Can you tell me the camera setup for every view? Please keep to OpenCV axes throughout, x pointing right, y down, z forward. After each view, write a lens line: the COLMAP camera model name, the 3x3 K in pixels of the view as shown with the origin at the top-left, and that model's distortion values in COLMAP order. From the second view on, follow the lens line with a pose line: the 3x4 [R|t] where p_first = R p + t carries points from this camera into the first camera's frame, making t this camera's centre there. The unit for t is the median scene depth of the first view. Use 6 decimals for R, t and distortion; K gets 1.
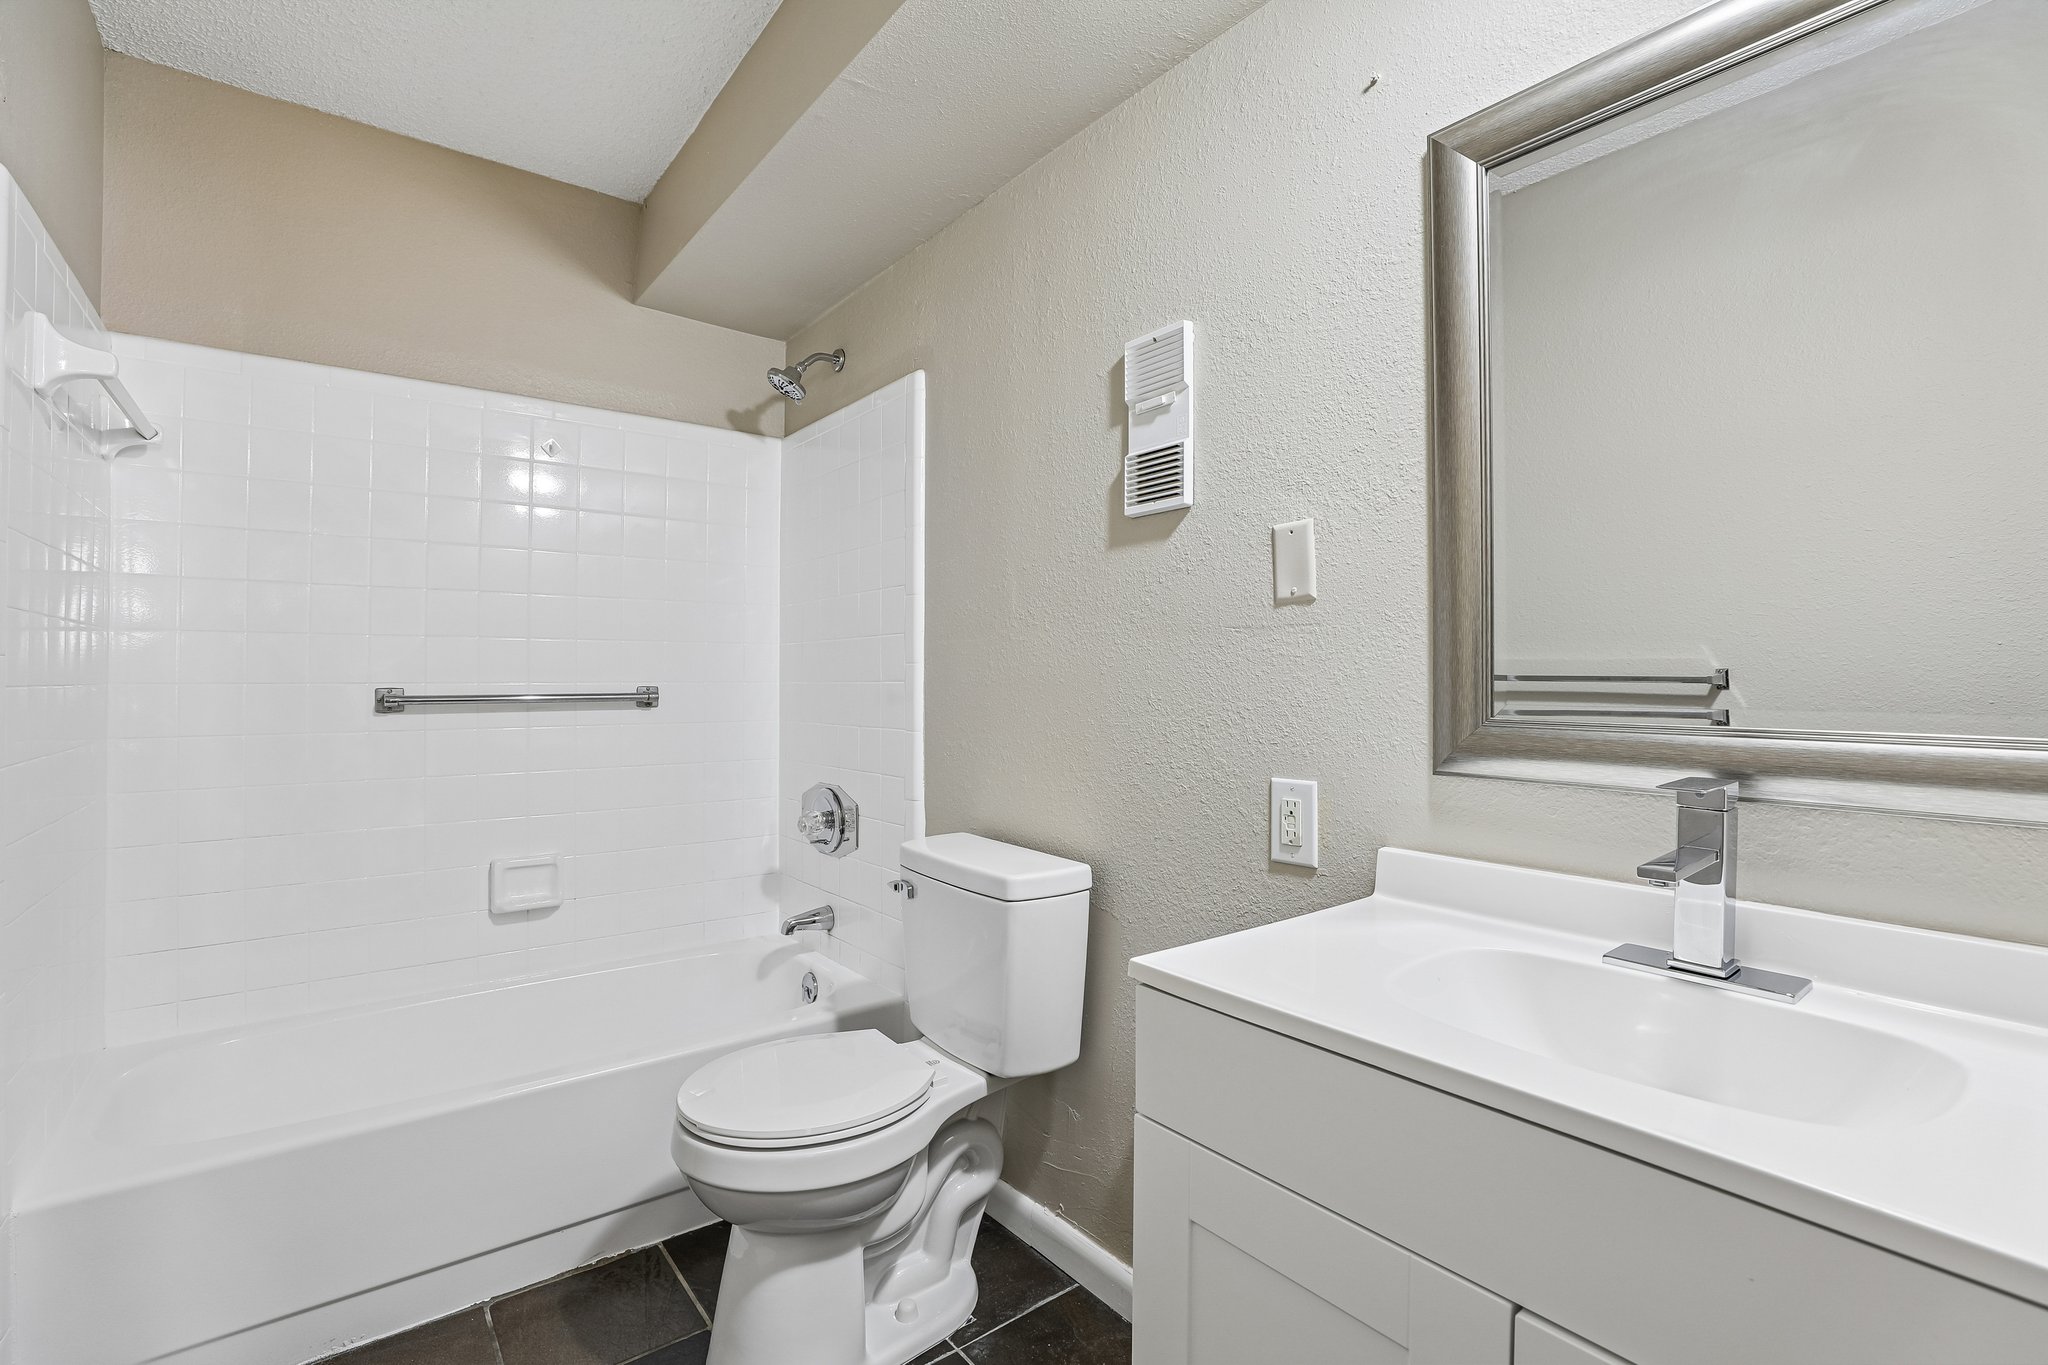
lens RADIAL K [[936.3, 0, 1025.3], [0, 936.3, 676.3], [0, 0, 1]] dist [-0.021123, 0.002201]
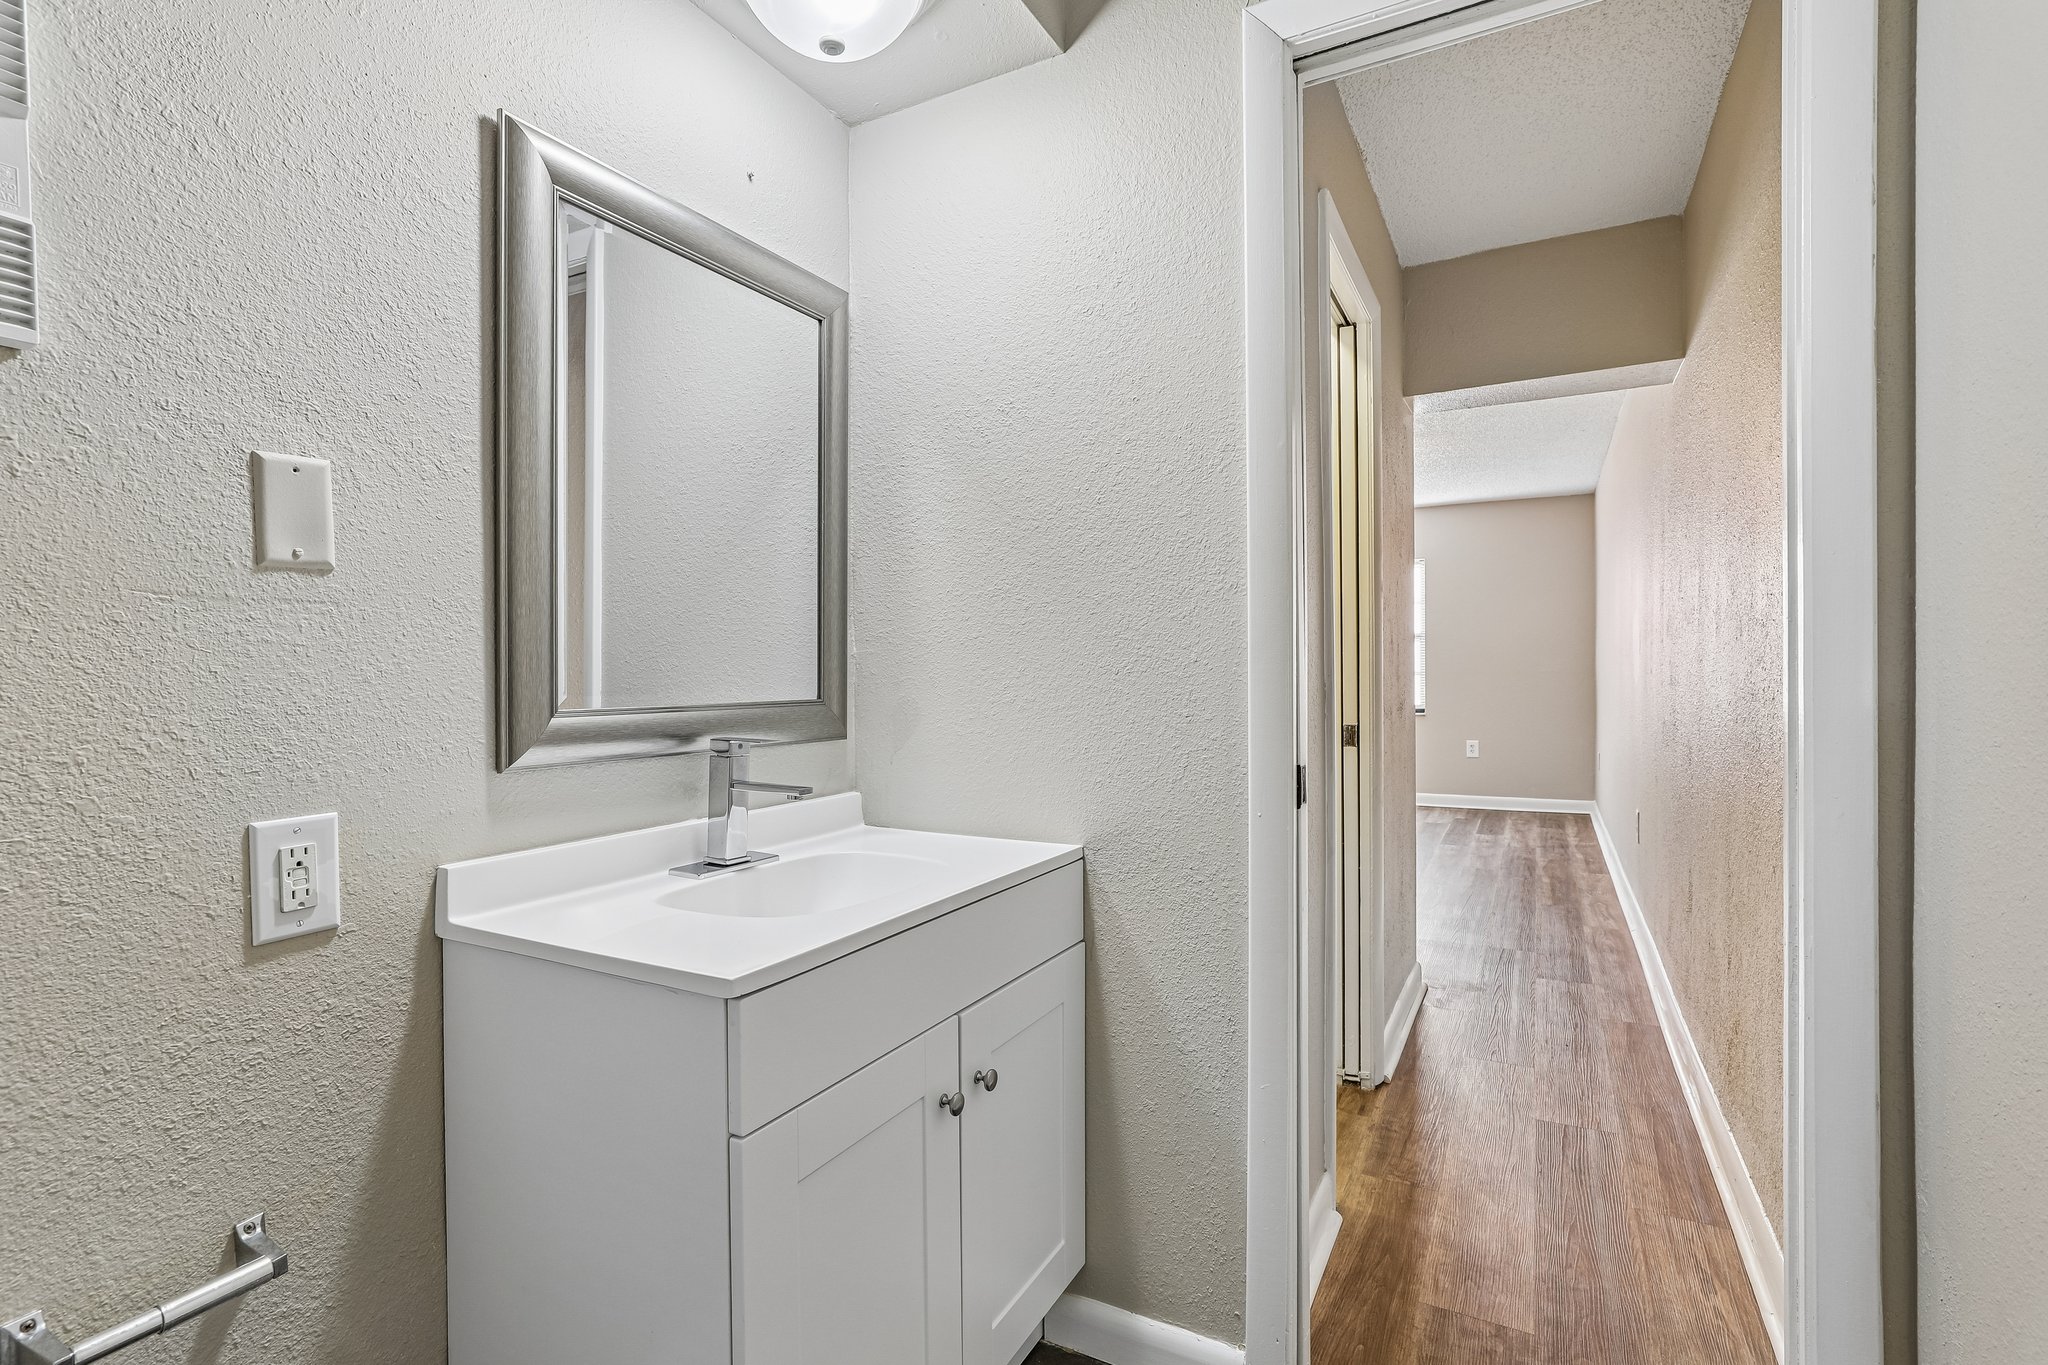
lens RADIAL K [[936.3, 0, 1027.9], [0, 936.3, 678.2], [0, 0, 1]] dist [-0.021123, 0.002201]
pose [[-0.397808, -0.008652, 0.917428, -0.584736], [0.001324, 0.999949, 0.010004, -0.001993], [-0.917468, 0.005194, -0.397776, 0.772838]]
